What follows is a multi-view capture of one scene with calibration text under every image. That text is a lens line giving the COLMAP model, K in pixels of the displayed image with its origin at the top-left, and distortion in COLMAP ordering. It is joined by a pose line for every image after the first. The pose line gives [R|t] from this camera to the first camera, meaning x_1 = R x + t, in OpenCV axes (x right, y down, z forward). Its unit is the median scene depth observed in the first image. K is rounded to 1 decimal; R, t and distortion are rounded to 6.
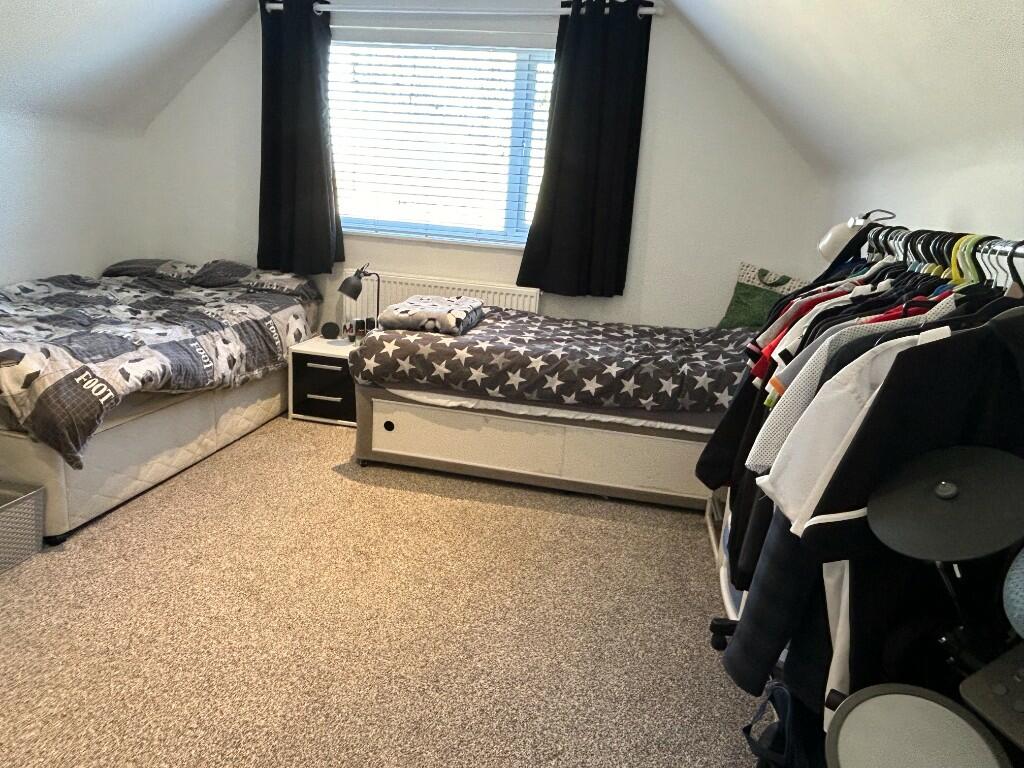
lens RADIAL K [[672.7, 0, 511.0], [0, 672.7, 382.1], [0, 0, 1]] dist [0.011928, -0.000612]
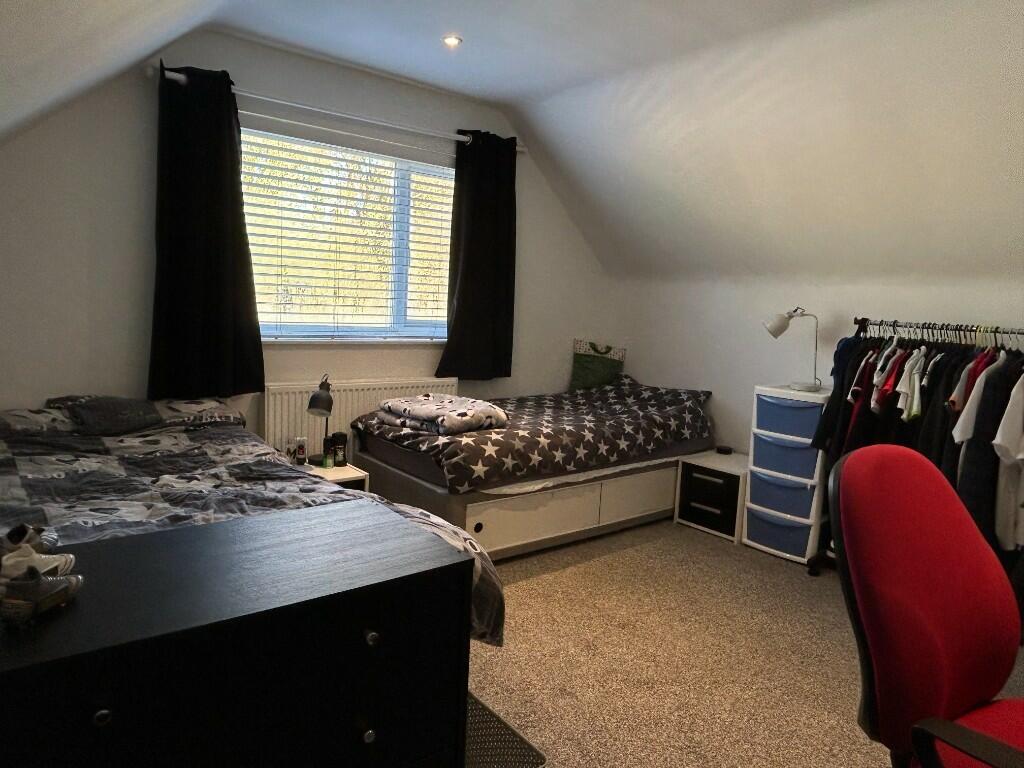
lens RADIAL K [[672.7, 0, 510.5], [0, 672.7, 385.2], [0, 0, 1]] dist [0.011928, -0.000612]
pose [[0.647821, -0.136200, 0.749518, -0.877581], [0.200040, 0.979774, 0.005144, -0.139953], [-0.735059, 0.146601, 0.661964, 0.265018]]
